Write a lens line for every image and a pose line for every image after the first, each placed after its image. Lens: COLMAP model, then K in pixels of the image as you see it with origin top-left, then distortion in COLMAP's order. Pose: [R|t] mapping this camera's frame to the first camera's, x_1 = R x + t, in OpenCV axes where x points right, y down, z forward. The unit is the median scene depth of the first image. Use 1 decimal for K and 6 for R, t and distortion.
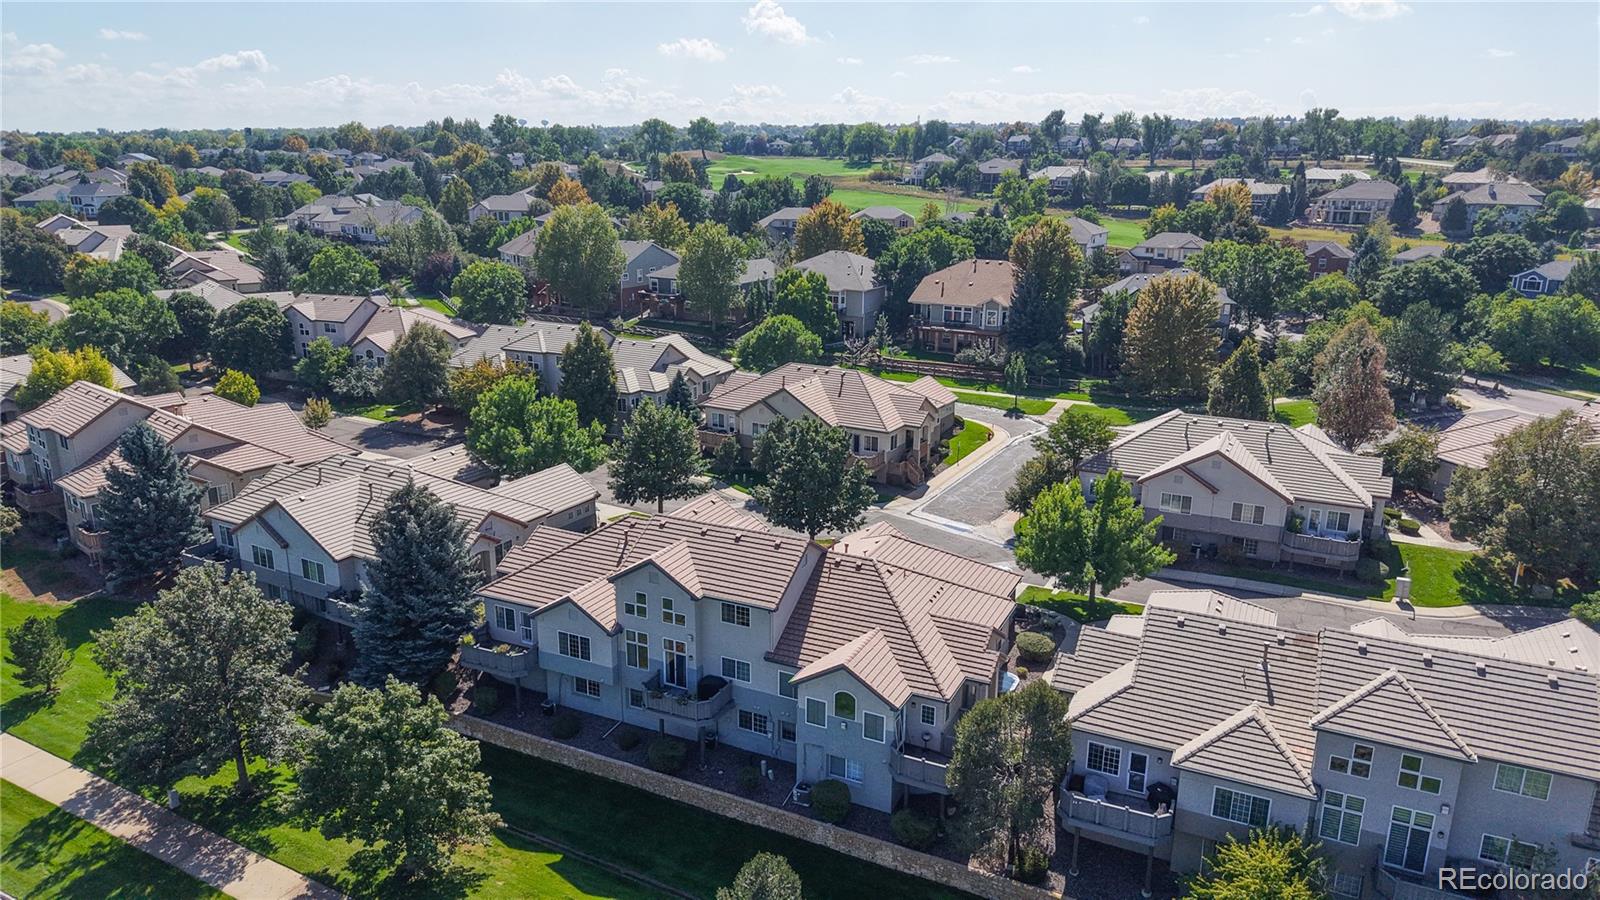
lens RADIAL K [[1197.4, 0, 800.0], [0, 1197.4, 450.0], [0, 0, 1]] dist [0.028156, -0.039563]
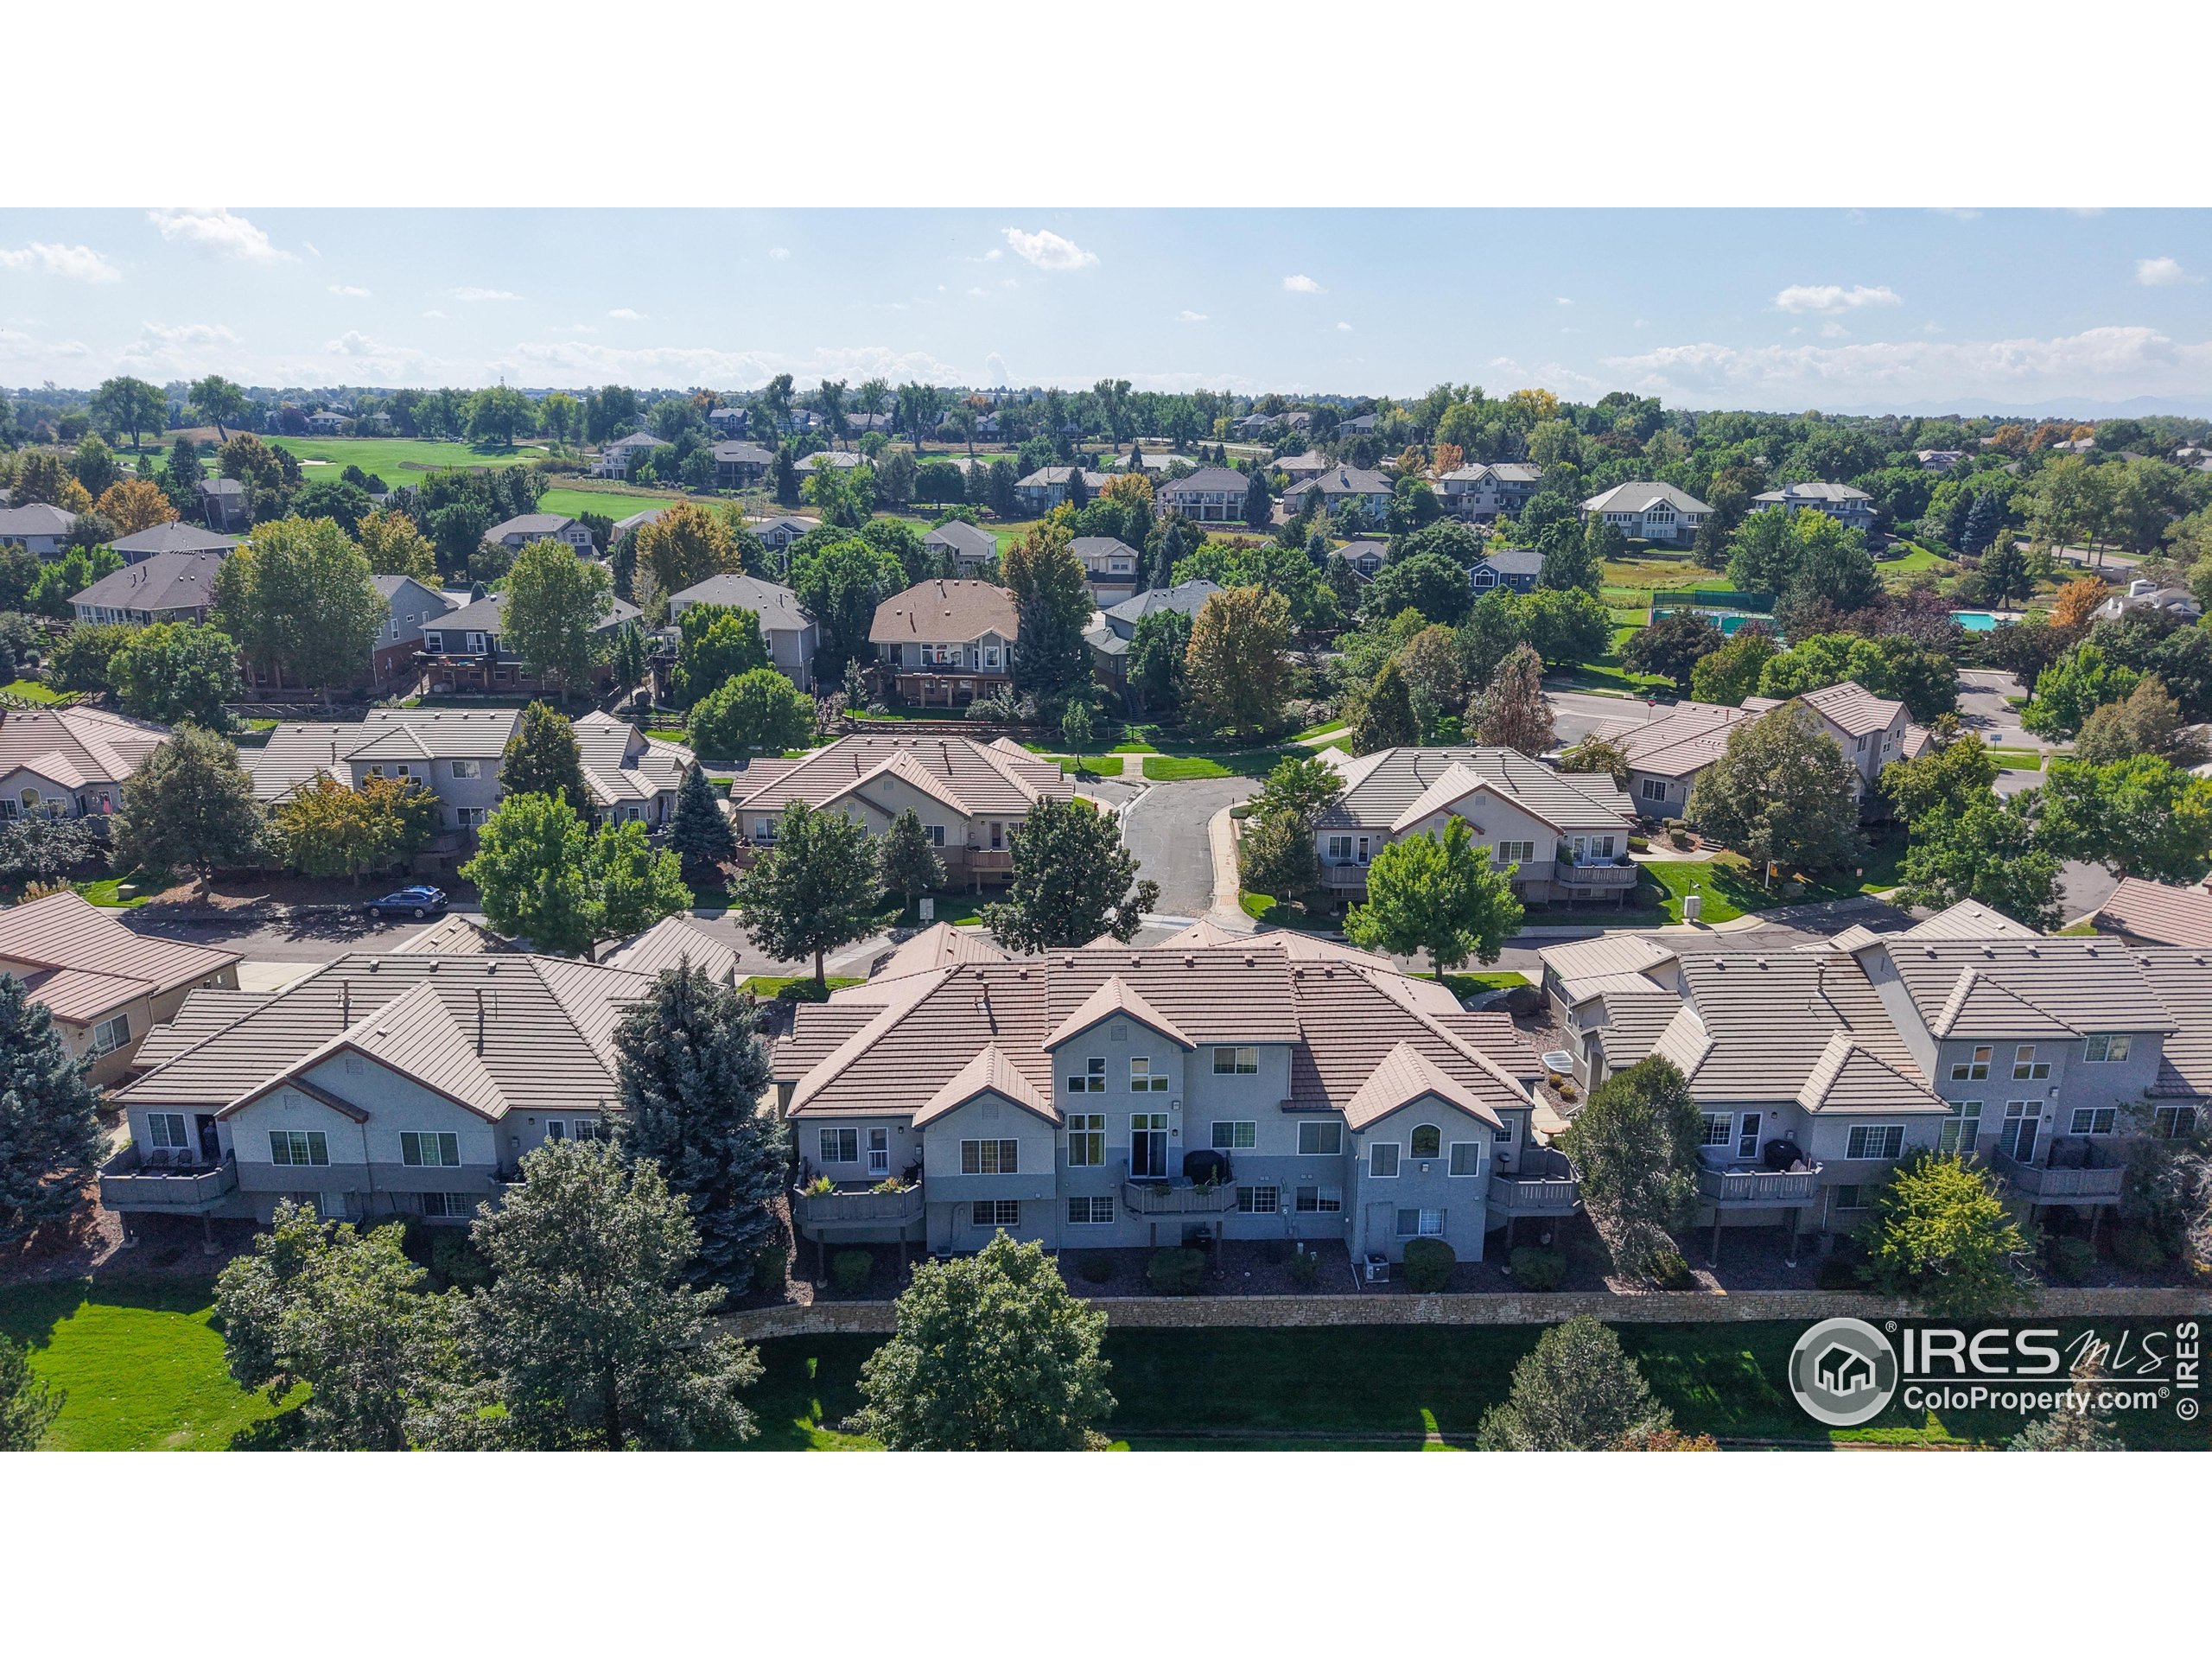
lens RADIAL K [[1656.9, 0, 1110.1], [0, 1656.9, 836.6], [0, 0, 1]] dist [0.042119, -0.070896]
pose [[0.854526, -0.123924, 0.504408, -0.192504], [0.125599, 0.991602, 0.030840, -0.012953], [-0.503994, 0.036999, 0.862914, 0.044702]]
